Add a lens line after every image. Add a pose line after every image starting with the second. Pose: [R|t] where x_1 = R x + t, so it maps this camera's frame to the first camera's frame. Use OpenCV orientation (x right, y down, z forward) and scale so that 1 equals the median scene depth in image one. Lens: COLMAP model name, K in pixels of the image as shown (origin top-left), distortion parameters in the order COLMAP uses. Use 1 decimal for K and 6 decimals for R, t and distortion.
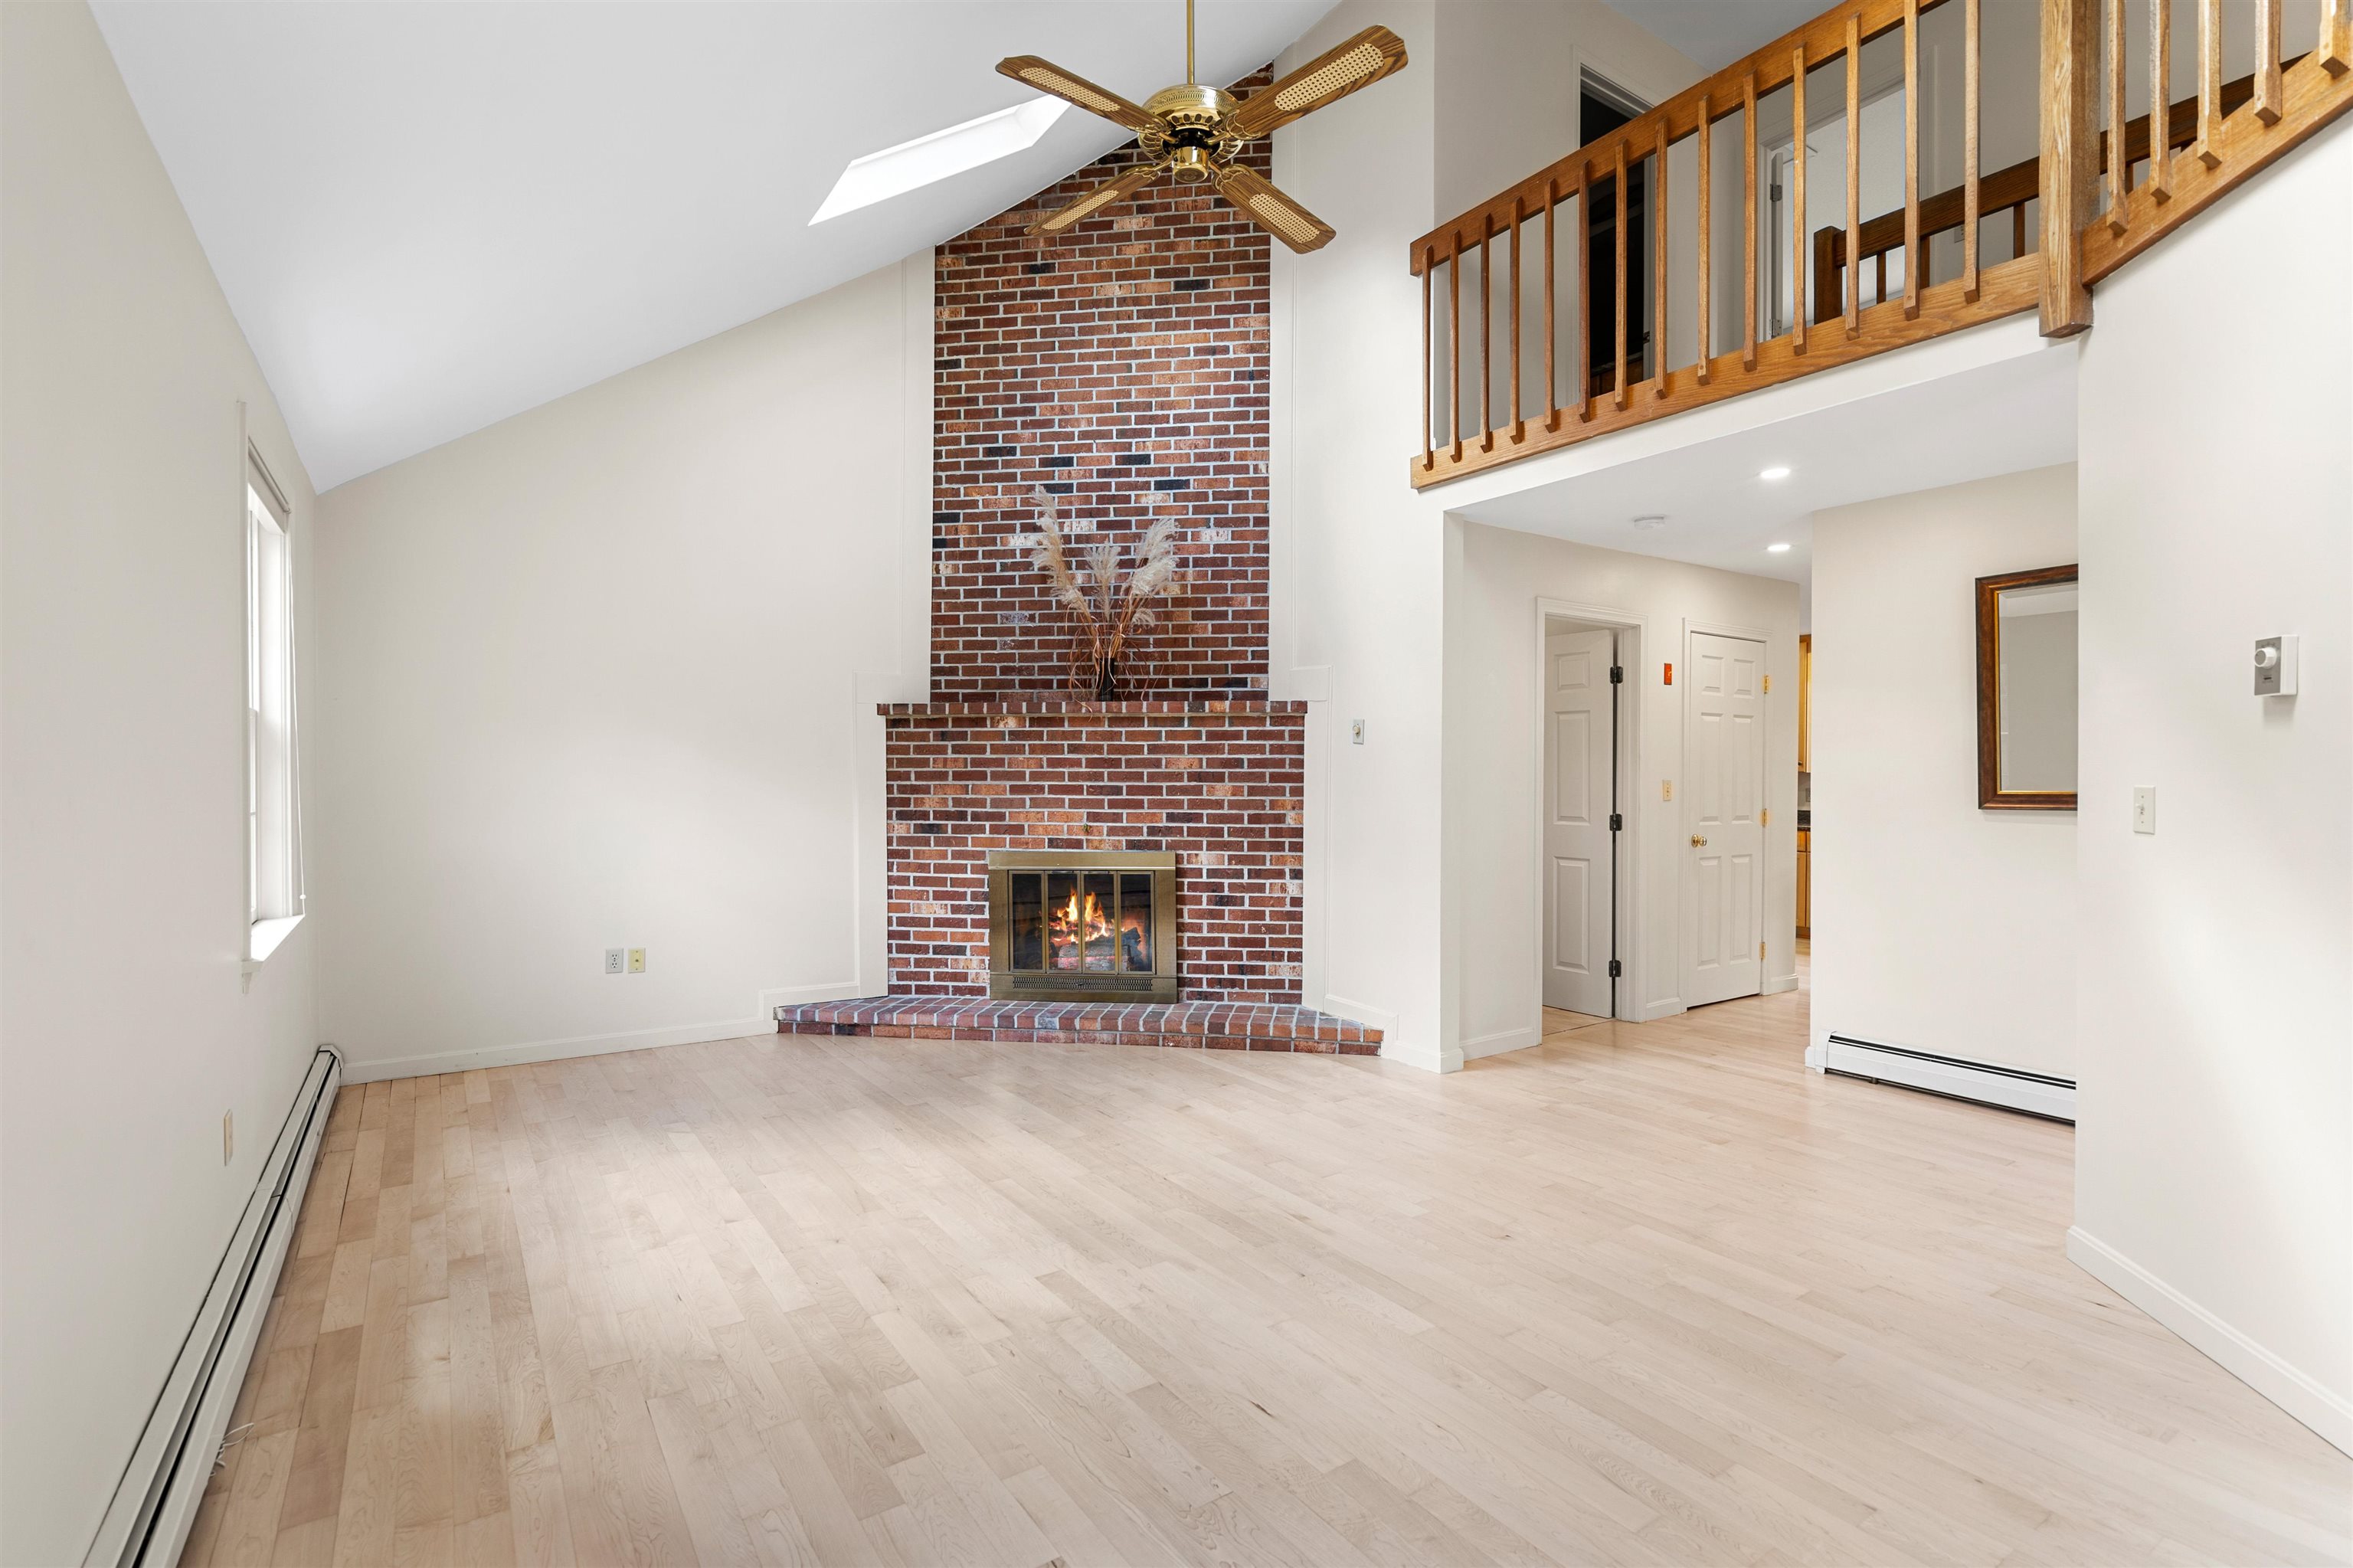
lens RADIAL K [[1082.9, 0, 1173.7], [0, 1082.9, 780.6], [0, 0, 1]] dist [0.000287, 0.000638]
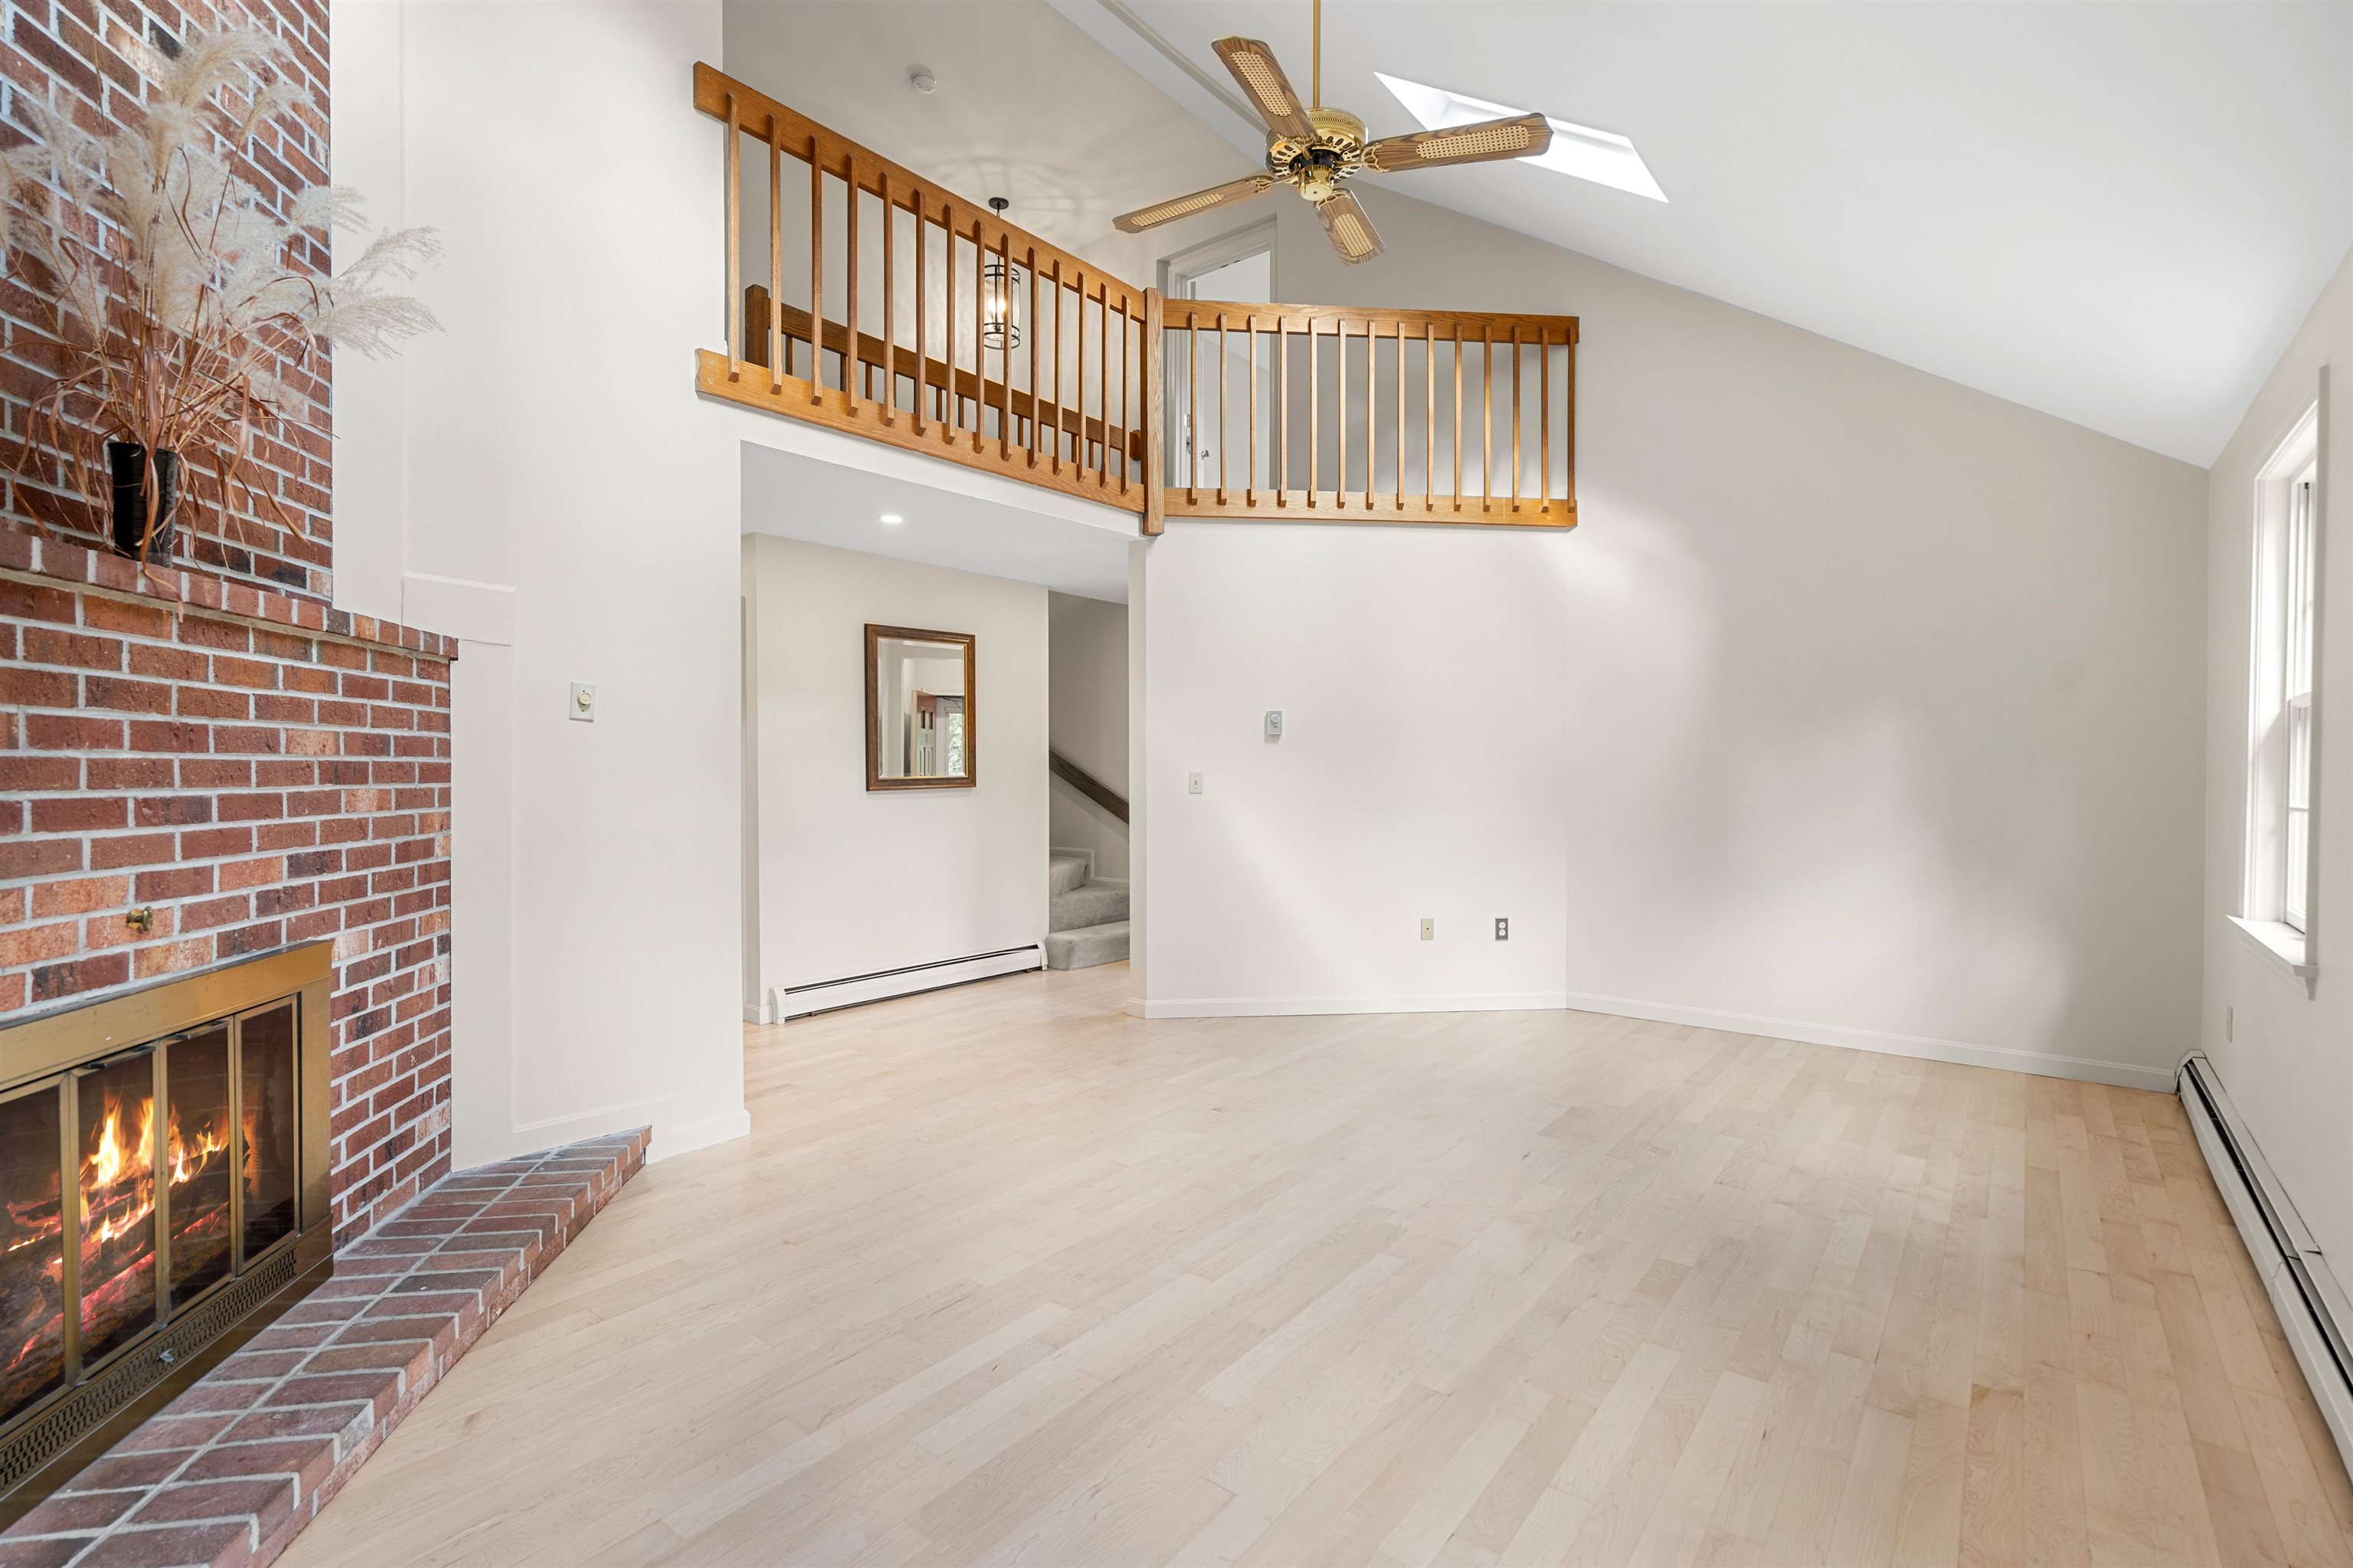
lens RADIAL K [[1062.6, 0, 1172.5], [0, 1062.6, 786.2], [0, 0, 1]] dist [-0.002139, 0.000010]
pose [[-0.287061, -0.018224, 0.957739, -0.513221], [0.005498, 0.999771, 0.020672, -0.005049], [-0.957897, 0.011200, -0.286895, 0.781912]]
